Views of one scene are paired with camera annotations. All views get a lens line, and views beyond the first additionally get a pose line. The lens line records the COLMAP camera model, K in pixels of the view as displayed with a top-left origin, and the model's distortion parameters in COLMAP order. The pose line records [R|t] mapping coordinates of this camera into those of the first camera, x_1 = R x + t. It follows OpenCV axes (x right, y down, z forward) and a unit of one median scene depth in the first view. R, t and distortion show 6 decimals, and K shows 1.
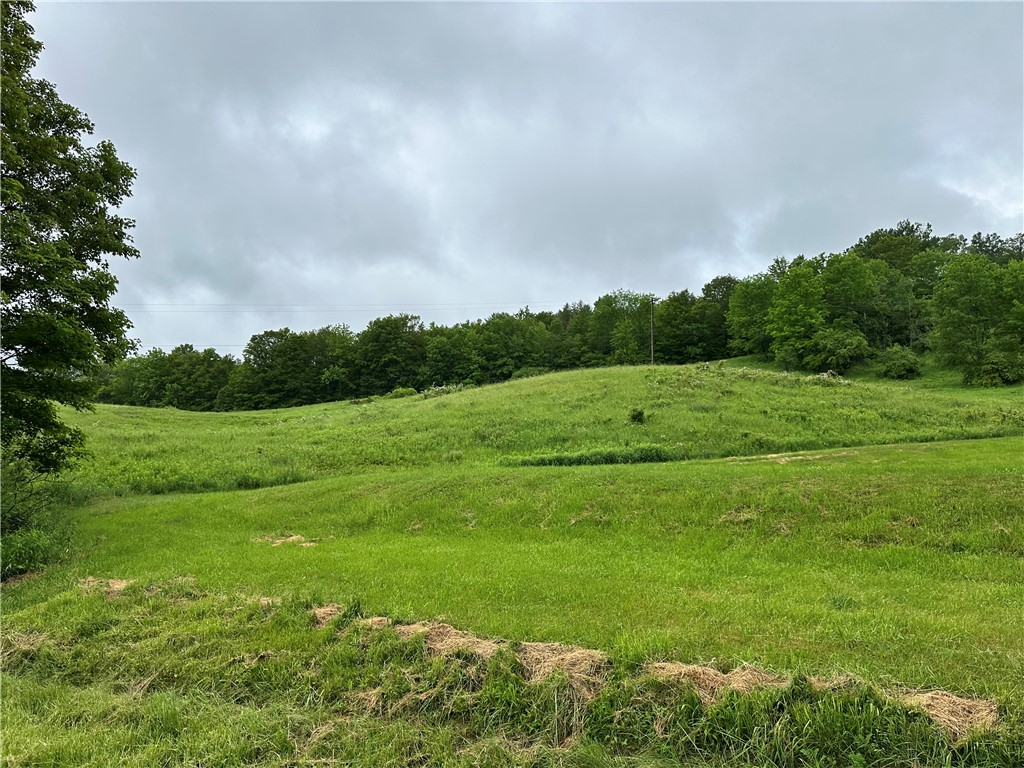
lens RADIAL K [[713.8, 0, 514.5], [0, 713.8, 379.0], [0, 0, 1]] dist [0.108521, -0.164119]
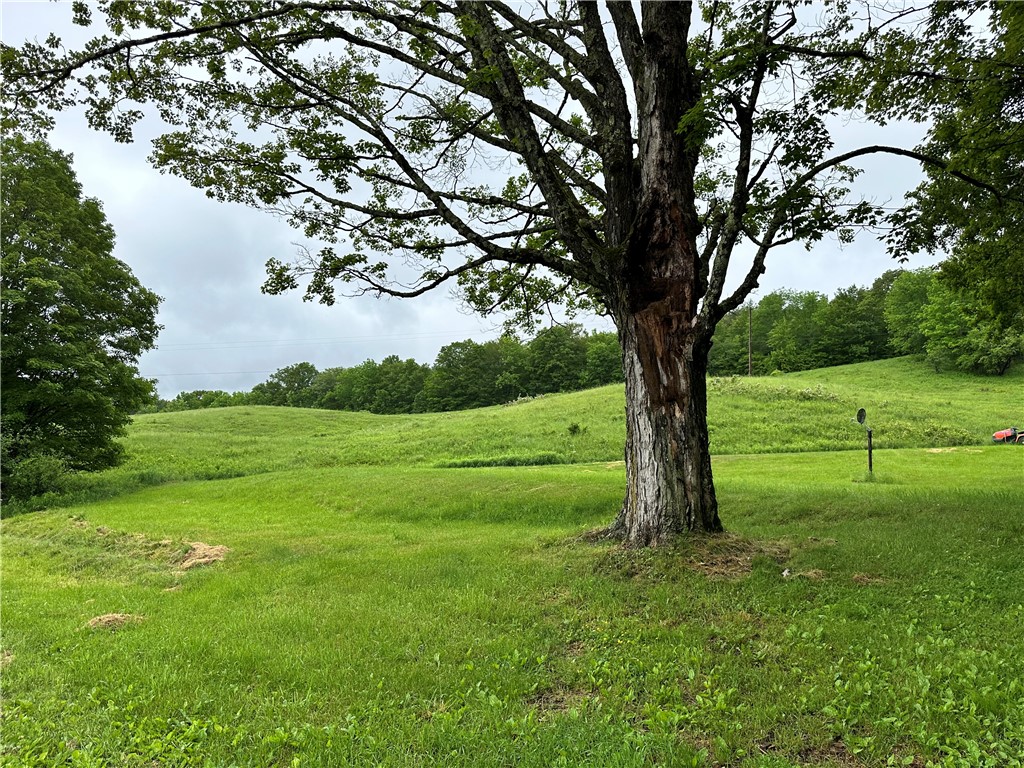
lens RADIAL K [[713.8, 0, 514.5], [0, 713.8, 379.0], [0, 0, 1]] dist [0.108521, -0.164119]
pose [[0.952596, -0.015808, -0.303826, 0.097762], [0.016863, 0.999857, 0.000849, -0.008415], [0.303770, -0.005932, 0.952727, -0.050271]]
